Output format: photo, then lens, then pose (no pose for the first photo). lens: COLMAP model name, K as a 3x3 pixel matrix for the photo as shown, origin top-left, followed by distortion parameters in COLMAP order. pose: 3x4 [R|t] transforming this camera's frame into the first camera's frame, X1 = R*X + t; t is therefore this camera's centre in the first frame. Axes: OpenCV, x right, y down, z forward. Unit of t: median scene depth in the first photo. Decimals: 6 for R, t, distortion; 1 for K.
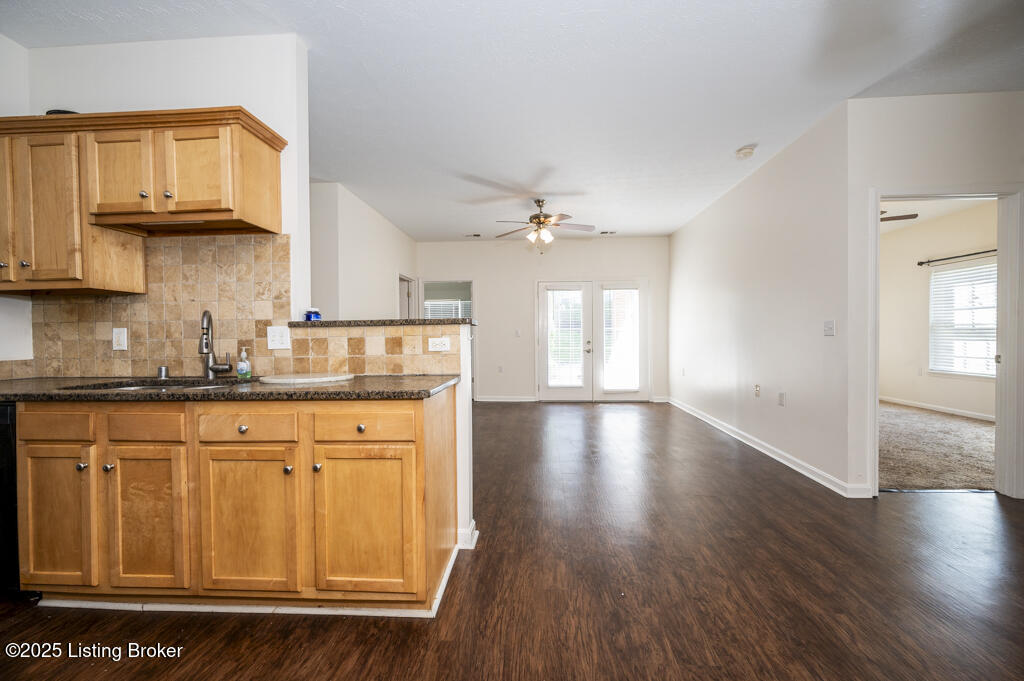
lens RADIAL K [[404.0, 0, 513.2], [0, 404.0, 343.6], [0, 0, 1]] dist [-0.006345, 0.000839]
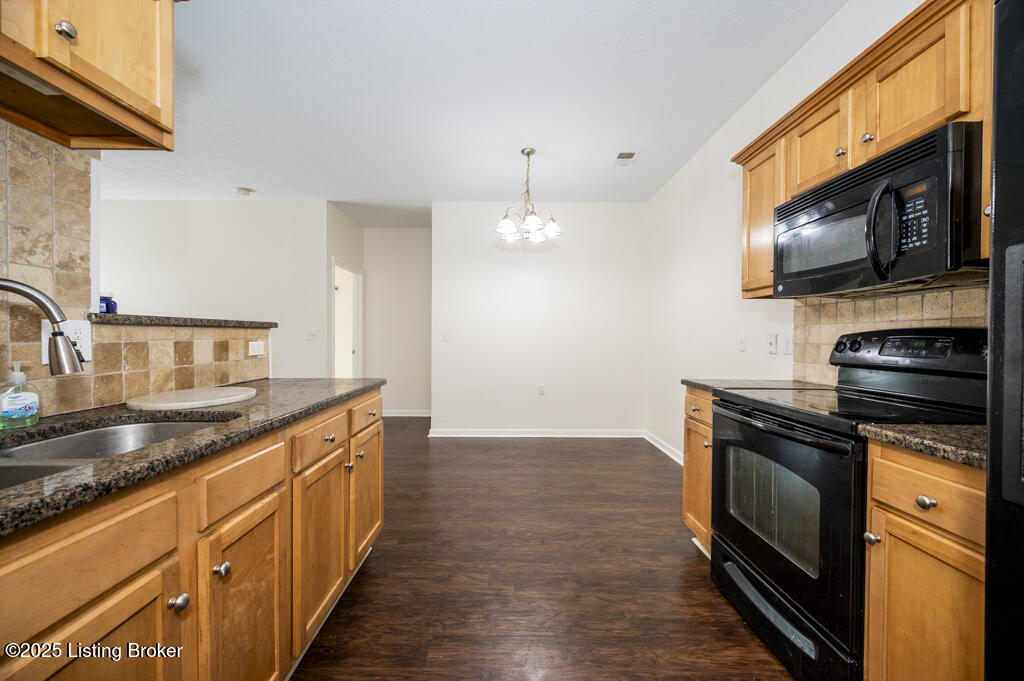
lens RADIAL K [[404.0, 0, 512.0], [0, 404.0, 343.5], [0, 0, 1]] dist [-0.006345, 0.000839]
pose [[-0.067904, -0.005311, 0.997678, -1.156363], [0.016824, 0.999838, 0.006467, -0.005358], [-0.997550, 0.017224, -0.067804, 0.450884]]
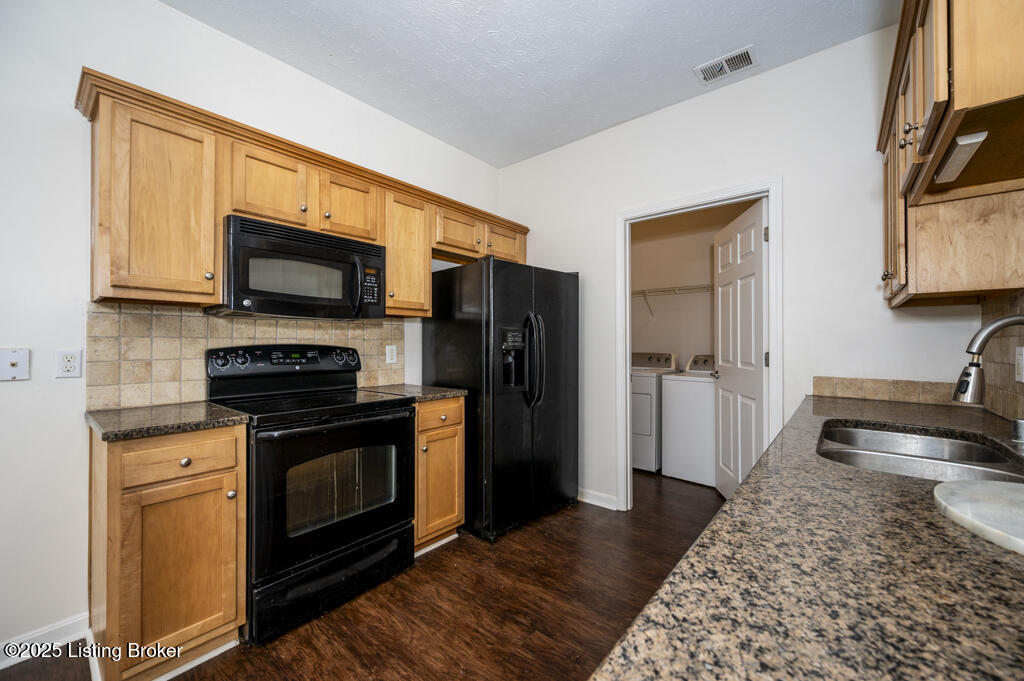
lens RADIAL K [[404.0, 0, 513.5], [0, 404.0, 341.6], [0, 0, 1]] dist [-0.006345, 0.000839]
pose [[-0.589959, 0.007379, -0.807399, -0.023137], [-0.013744, 0.999722, 0.019180, -0.049987], [0.807316, 0.022412, -0.589694, 0.754634]]
